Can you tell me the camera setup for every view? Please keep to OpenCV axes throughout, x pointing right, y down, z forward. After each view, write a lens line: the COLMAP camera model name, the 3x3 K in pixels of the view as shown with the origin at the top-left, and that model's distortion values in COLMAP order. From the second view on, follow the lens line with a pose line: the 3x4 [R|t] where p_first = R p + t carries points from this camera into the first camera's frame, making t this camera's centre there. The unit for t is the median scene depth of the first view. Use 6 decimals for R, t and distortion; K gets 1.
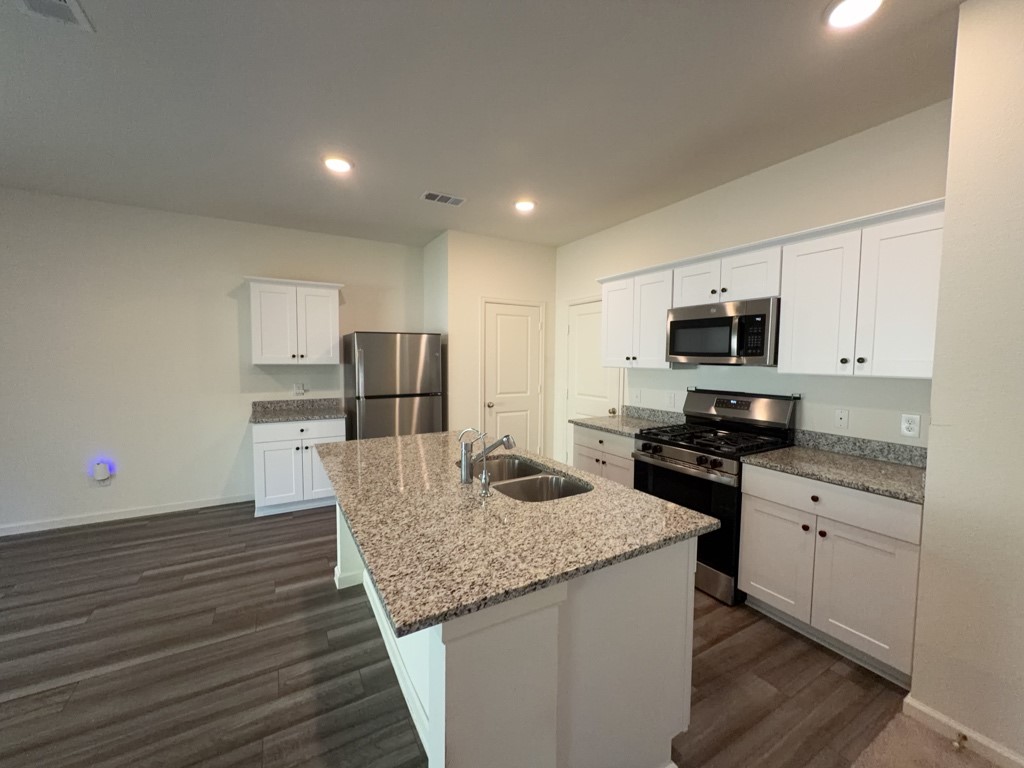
lens RADIAL K [[407.8, 0, 512.0], [0, 407.8, 384.0], [0, 0, 1]] dist [0.000005, 0.000611]
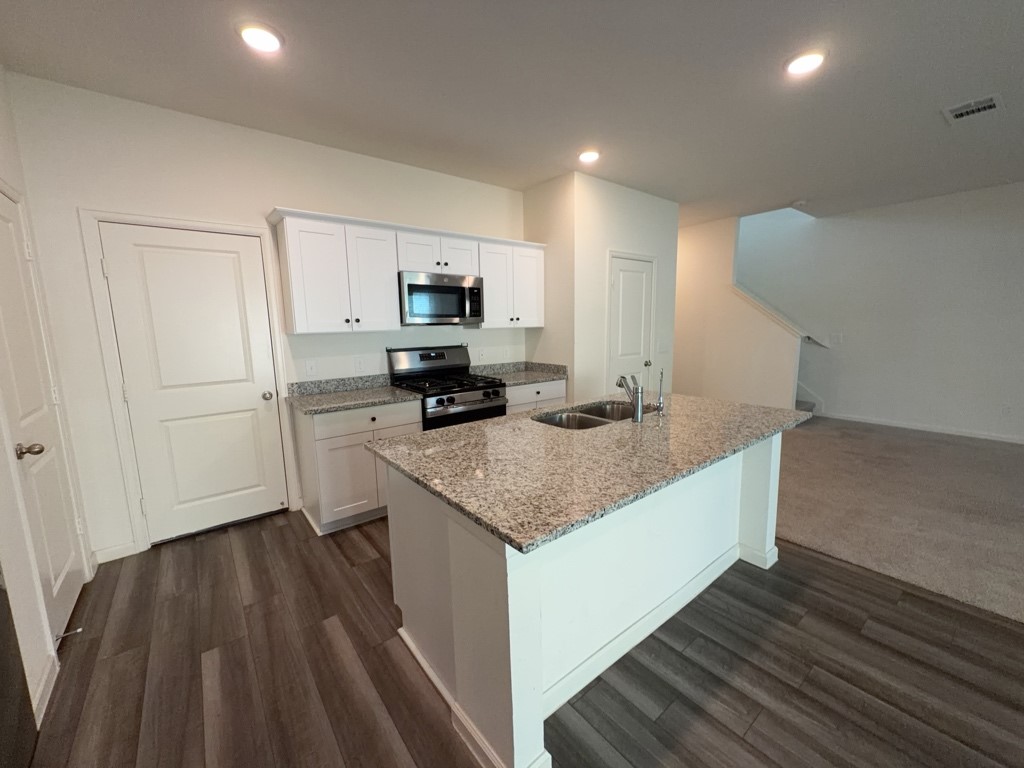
lens RADIAL K [[407.8, 0, 512.0], [0, 407.8, 384.0], [0, 0, 1]] dist [0.000005, 0.000611]
pose [[-0.144189, -0.149204, 0.978237, -0.724100], [0.083171, 0.983242, 0.162227, -0.049680], [-0.986049, 0.104752, -0.129363, 0.916663]]
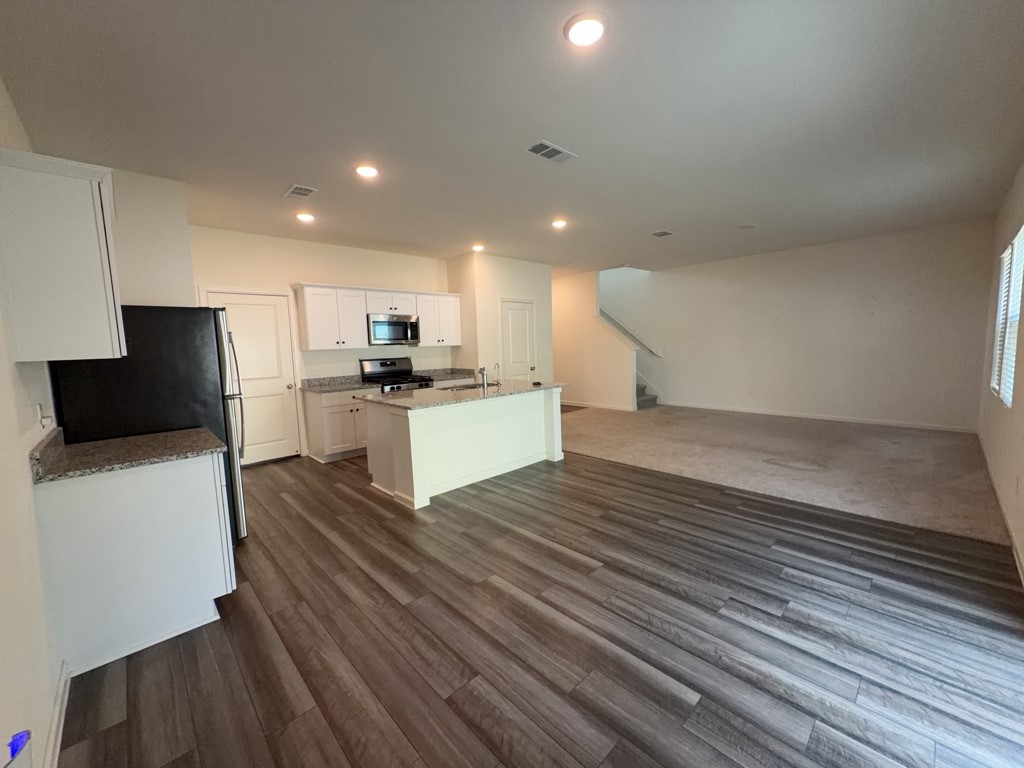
lens RADIAL K [[407.8, 0, 512.0], [0, 407.8, 384.0], [0, 0, 1]] dist [0.000005, 0.000611]
pose [[-0.232474, -0.097095, 0.967744, -1.553382], [0.092052, 0.988341, 0.121275, -0.041399], [-0.968237, 0.117276, -0.220826, 0.851224]]
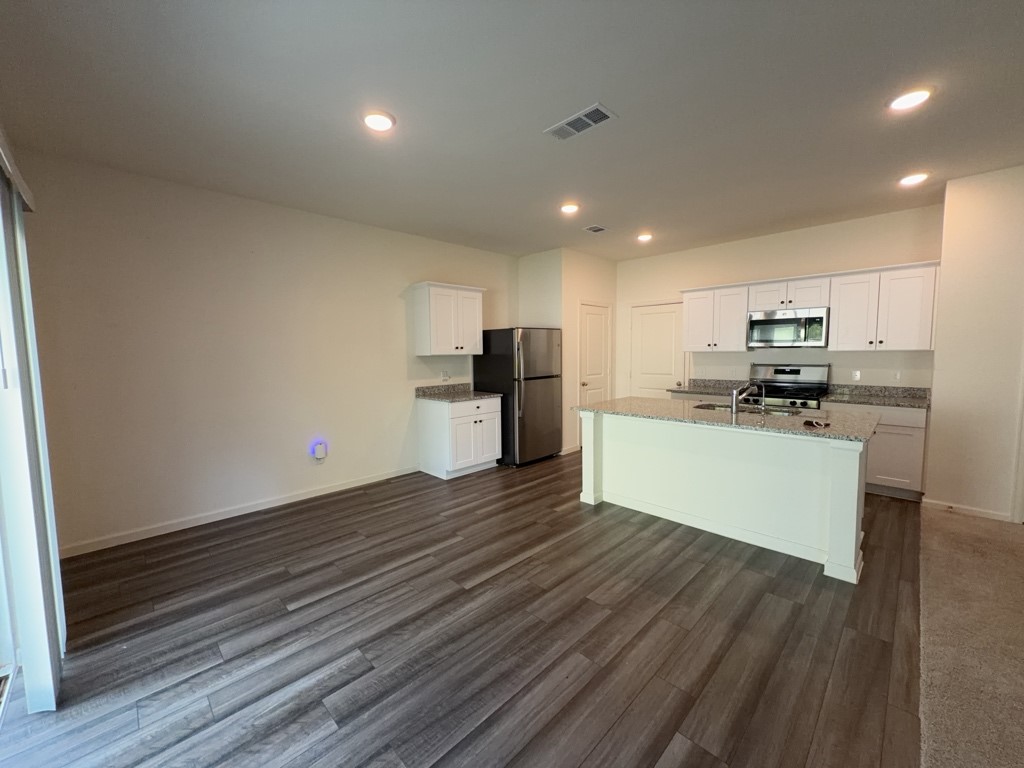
lens RADIAL K [[407.8, 0, 512.0], [0, 407.8, 384.0], [0, 0, 1]] dist [0.000005, 0.000611]
pose [[0.966140, -0.038734, 0.255093, -0.915826], [0.035147, 0.999209, 0.018606, 0.029429], [-0.255612, -0.009011, 0.966738, -0.283207]]
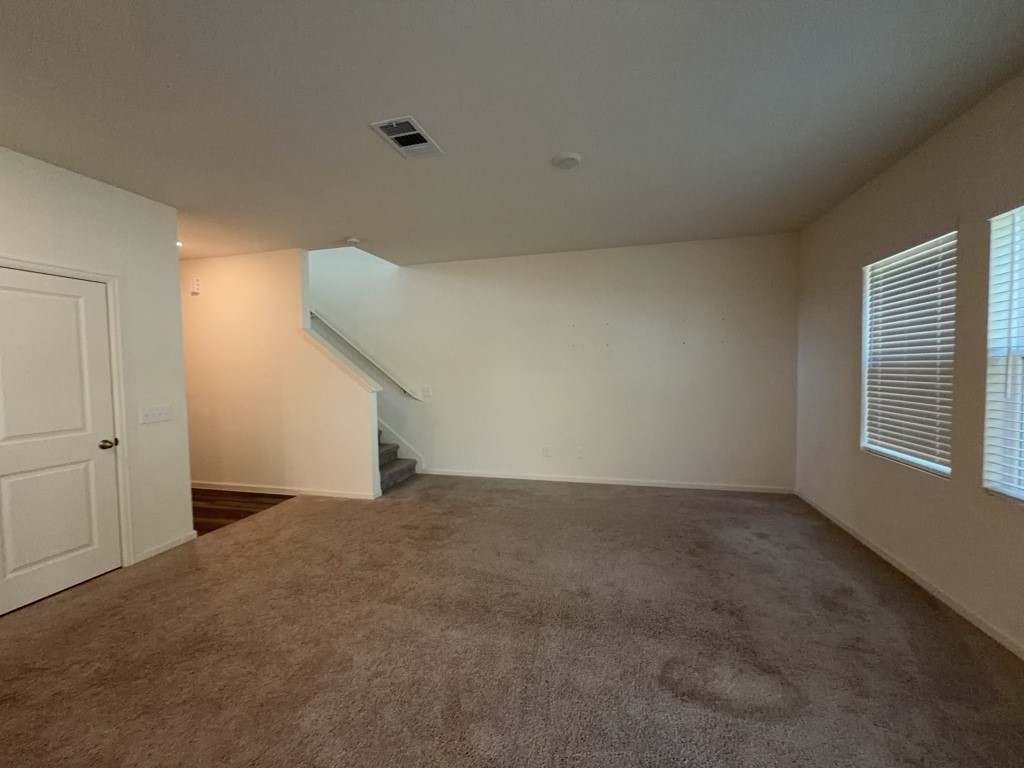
lens RADIAL K [[407.8, 0, 512.0], [0, 407.8, 384.0], [0, 0, 1]] dist [0.000005, 0.000611]
pose [[-0.712294, -0.024617, 0.701450, -0.601633], [0.057441, 0.993988, 0.093213, -0.003878], [-0.699527, 0.106687, -0.706597, 0.188504]]
